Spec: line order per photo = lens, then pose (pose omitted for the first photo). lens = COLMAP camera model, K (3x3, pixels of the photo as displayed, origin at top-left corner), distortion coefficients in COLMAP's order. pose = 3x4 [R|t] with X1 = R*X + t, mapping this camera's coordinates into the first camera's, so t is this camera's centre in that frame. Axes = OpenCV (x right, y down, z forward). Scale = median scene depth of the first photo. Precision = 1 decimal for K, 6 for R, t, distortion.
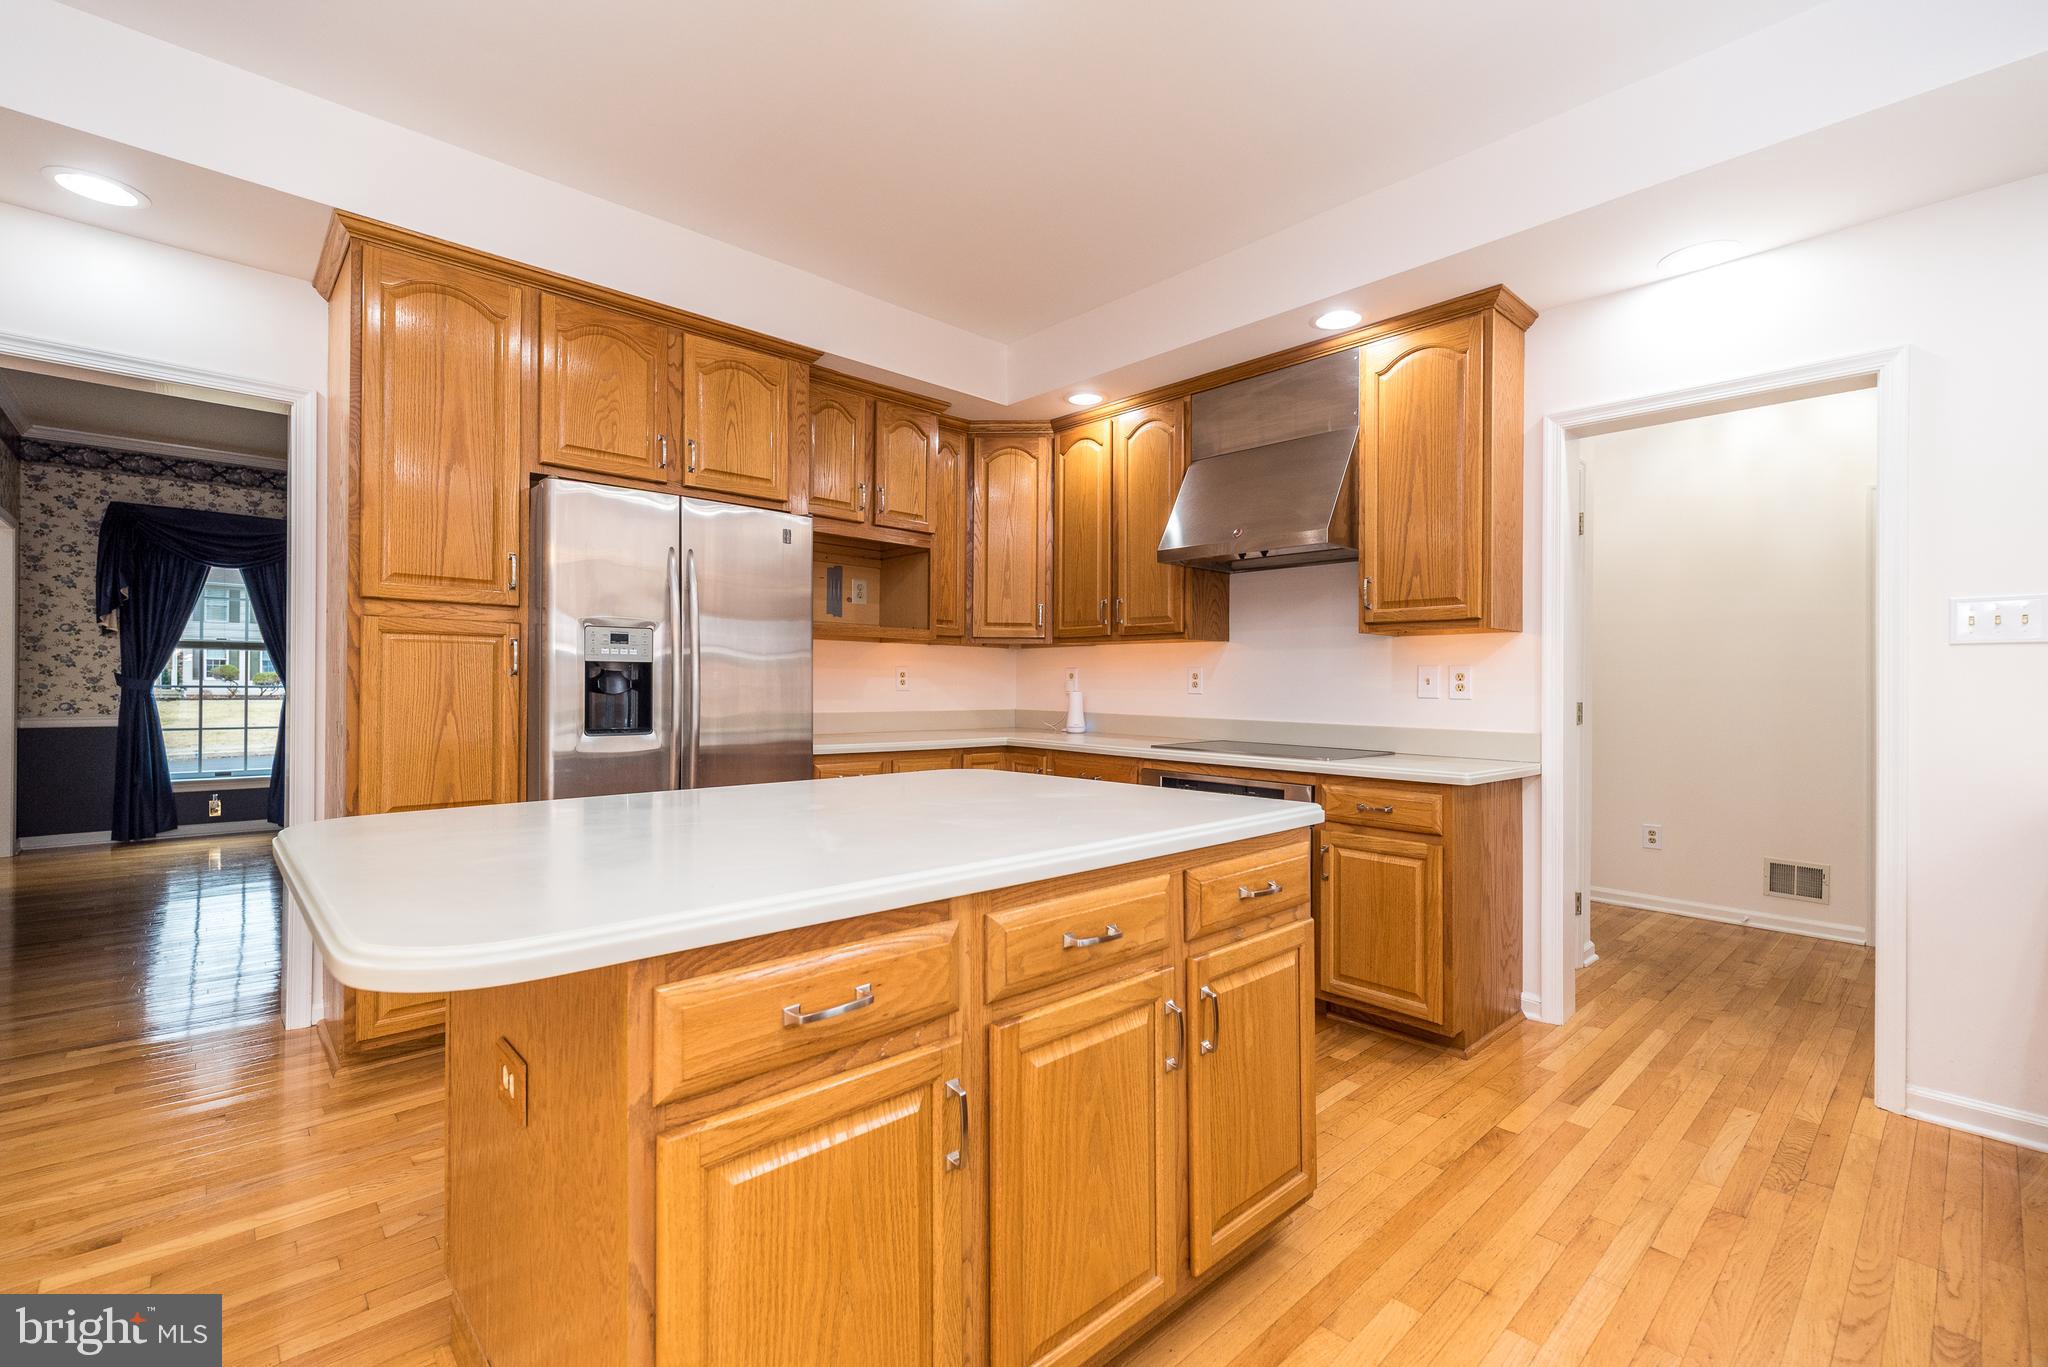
lens RADIAL K [[894.5, 0, 1028.4], [0, 894.5, 676.9], [0, 0, 1]] dist [0.007250, 0.000103]
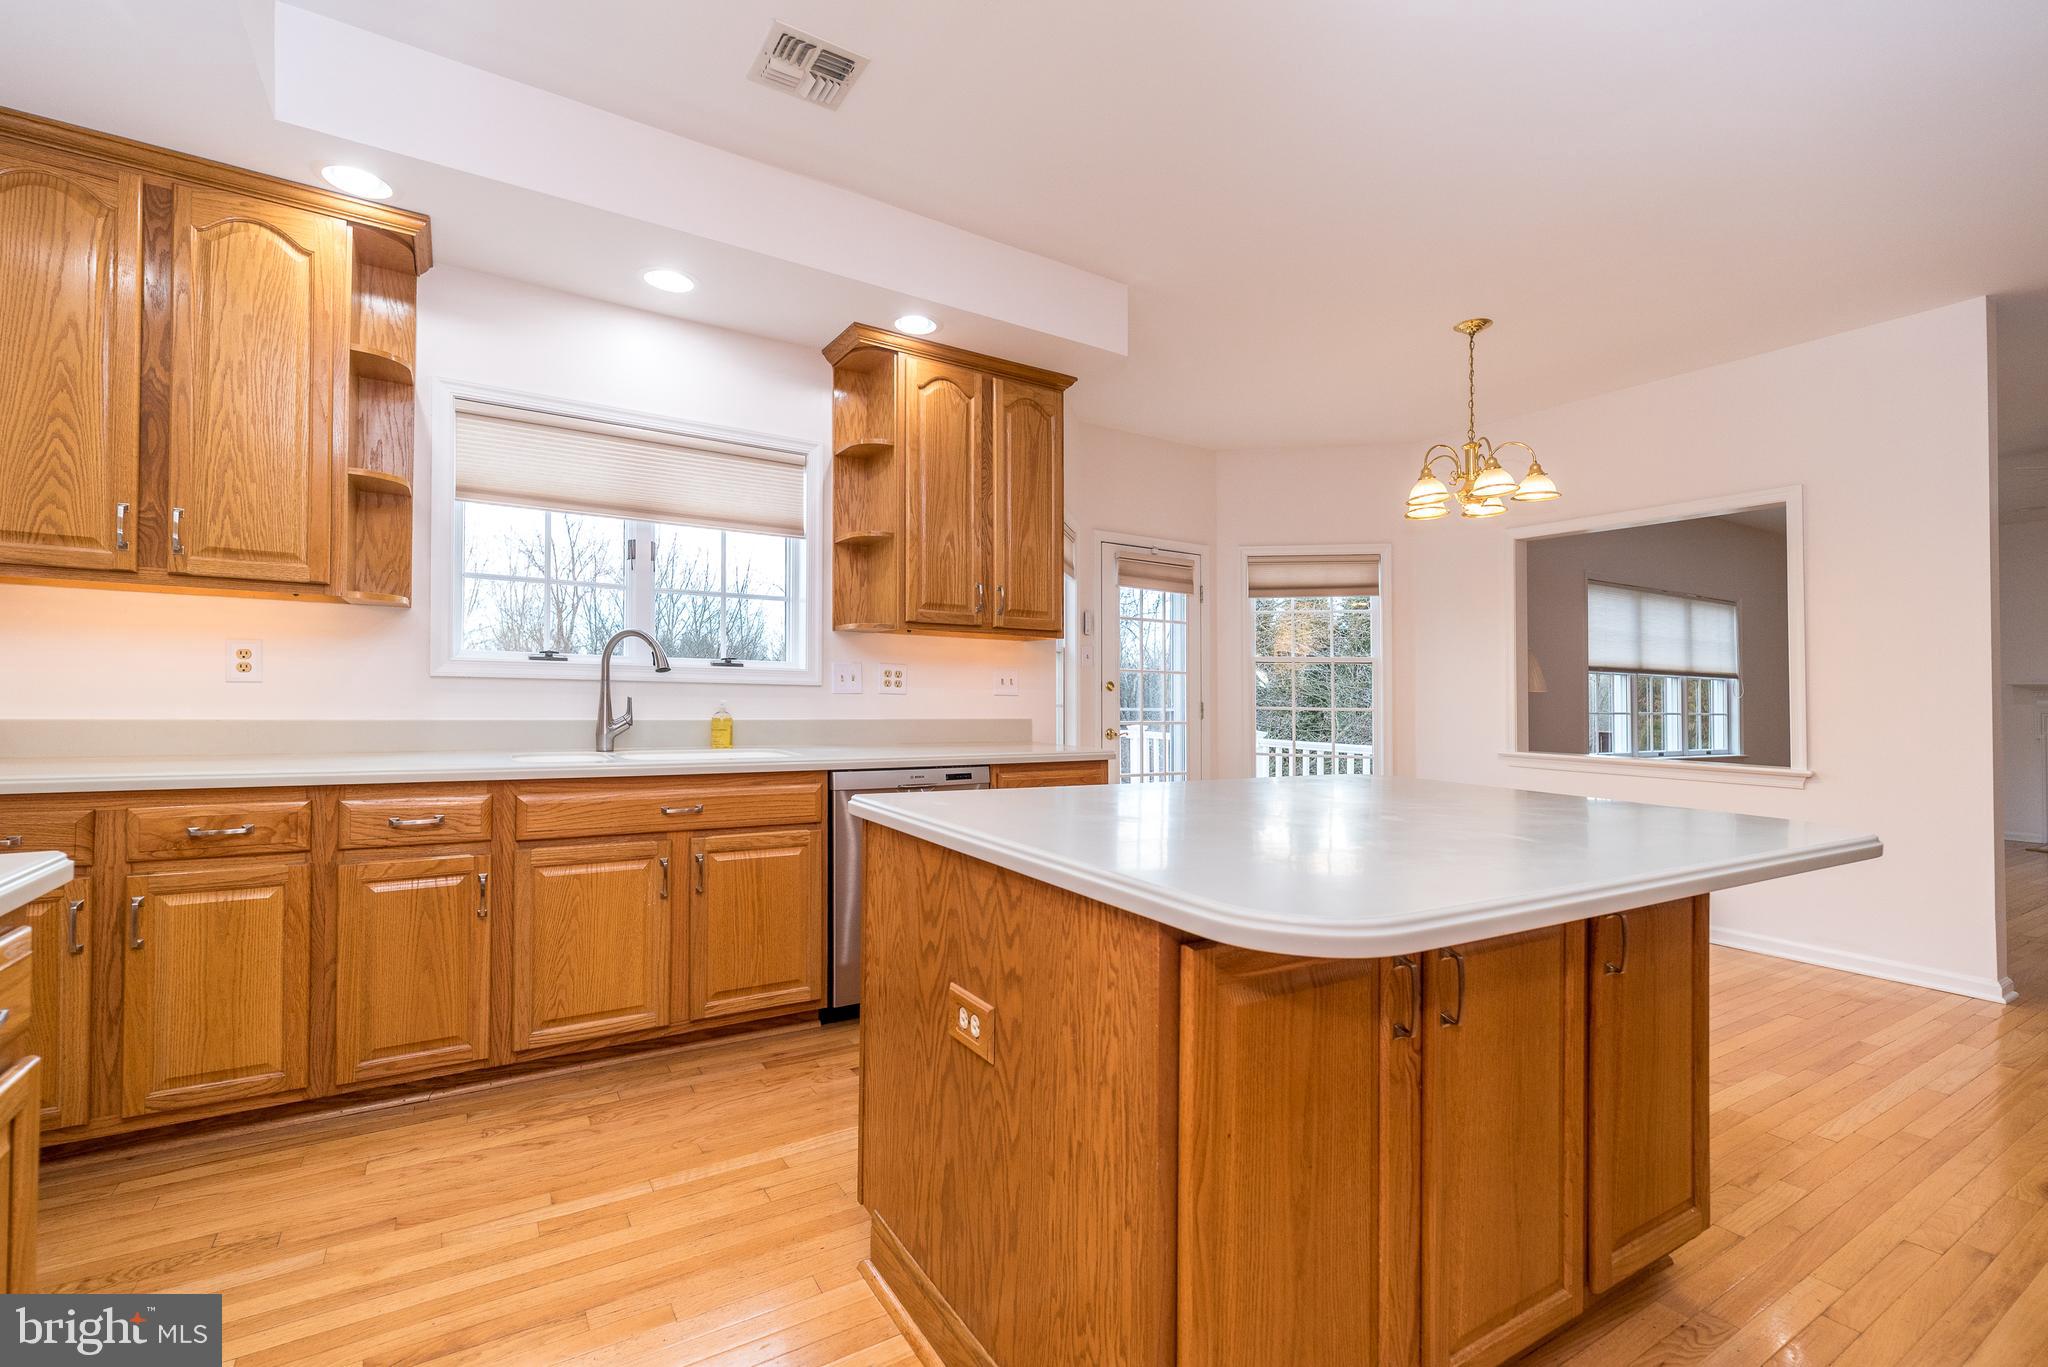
lens RADIAL K [[894.5, 0, 1030.8], [0, 894.5, 683.2], [0, 0, 1]] dist [0.007250, 0.000103]
pose [[-0.981078, -0.025722, 0.191898, -0.023618], [-0.029952, 0.999367, -0.019176, 0.020749], [-0.191283, -0.024561, -0.981228, 1.210314]]
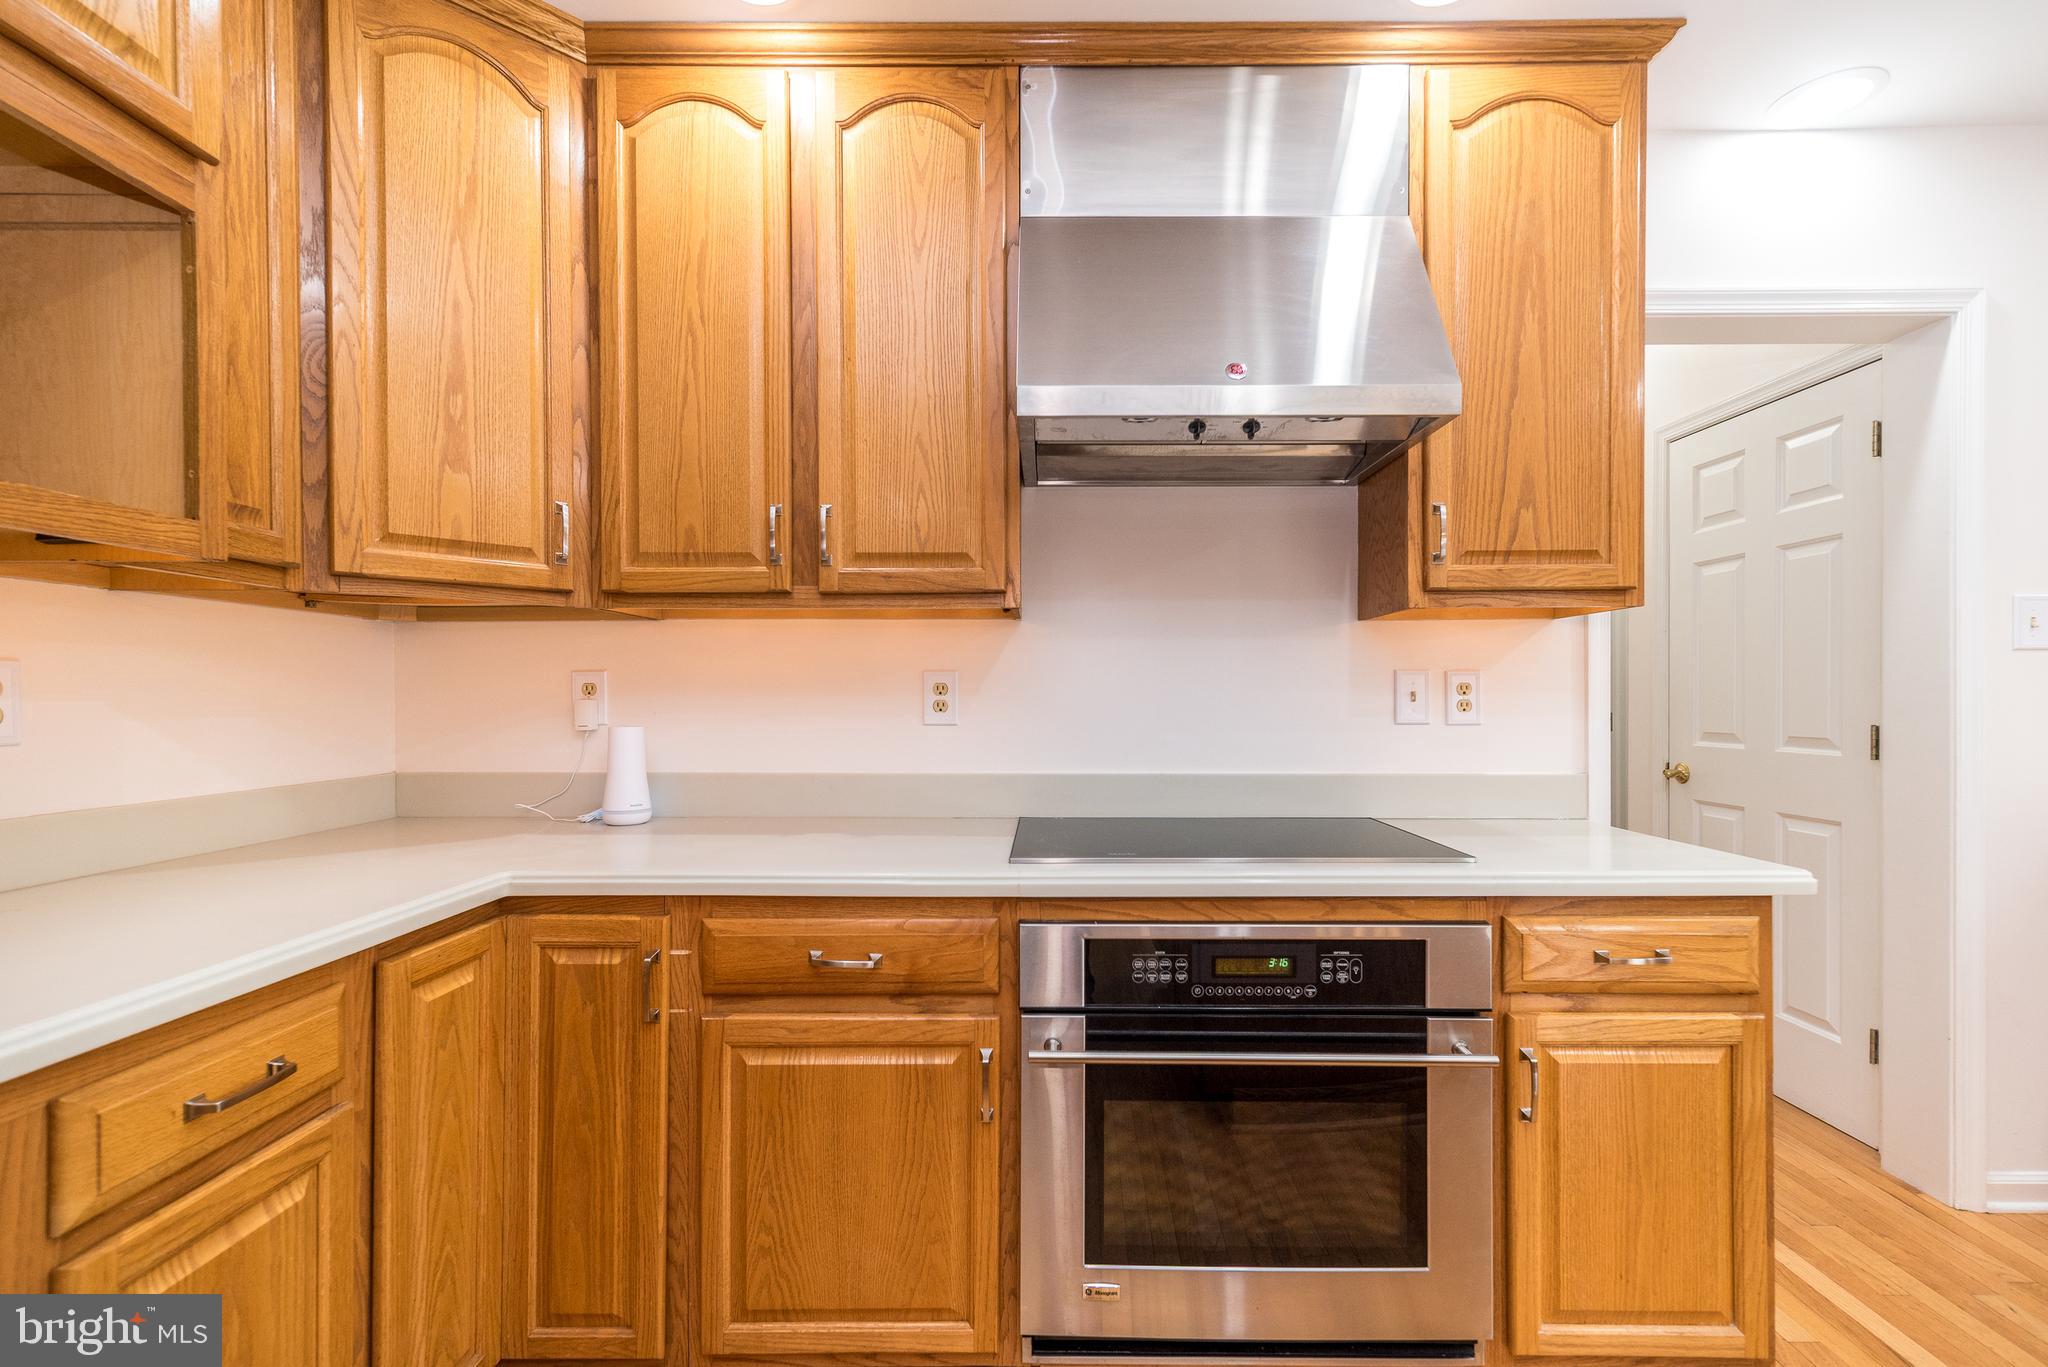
lens RADIAL K [[894.5, 0, 1043.0], [0, 894.5, 700.4], [0, 0, 1]] dist [0.007250, 0.000103]
pose [[0.683022, -0.013833, 0.730267, -0.187930], [0.002908, 0.999864, 0.016220, -0.003439], [-0.730392, -0.008955, 0.682969, 0.874759]]
